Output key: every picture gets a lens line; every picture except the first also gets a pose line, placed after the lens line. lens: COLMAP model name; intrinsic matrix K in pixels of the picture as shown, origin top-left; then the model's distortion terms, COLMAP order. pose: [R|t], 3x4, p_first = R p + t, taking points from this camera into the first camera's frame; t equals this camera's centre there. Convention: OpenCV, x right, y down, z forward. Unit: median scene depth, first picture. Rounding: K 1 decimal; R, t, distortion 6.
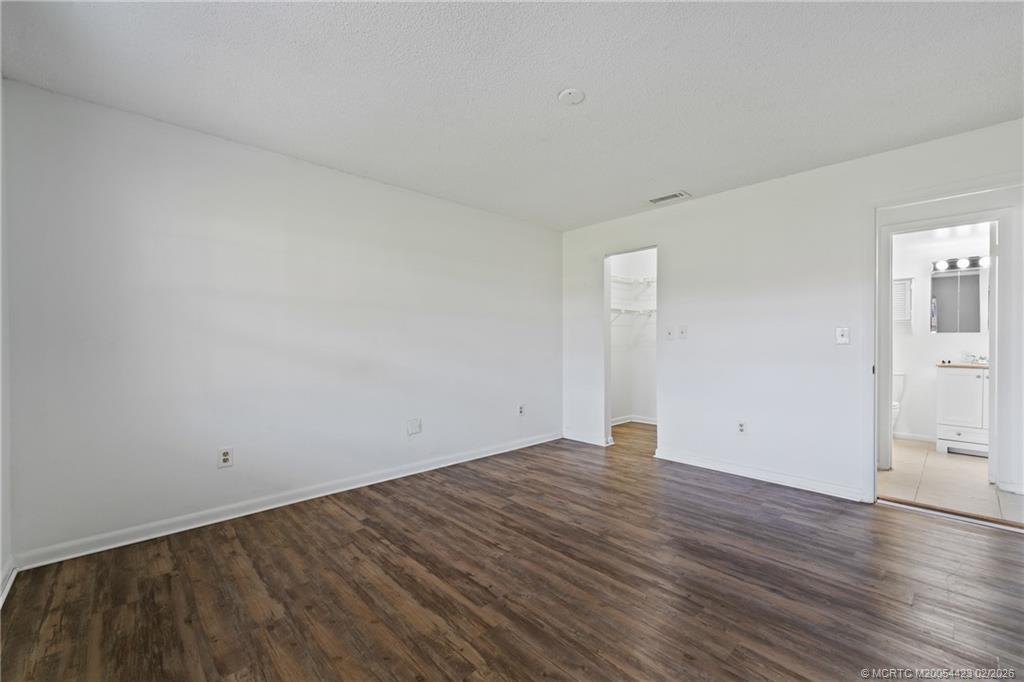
lens RADIAL K [[420.3, 0, 508.8], [0, 420.3, 341.9], [0, 0, 1]] dist [0.002086, -0.000066]
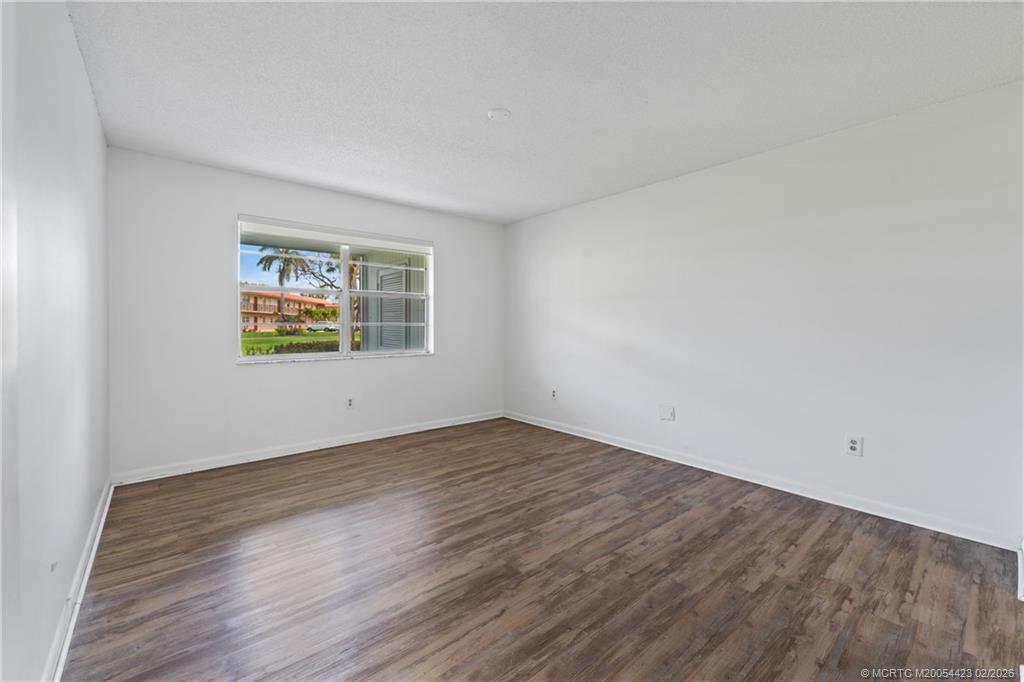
lens RADIAL K [[420.3, 0, 506.9], [0, 420.3, 334.8], [0, 0, 1]] dist [0.002086, -0.000066]
pose [[-0.055586, 0.021565, -0.998221, 1.021835], [-0.005618, 0.999744, 0.021911, -0.002917], [0.998438, 0.006826, -0.055451, 0.875580]]
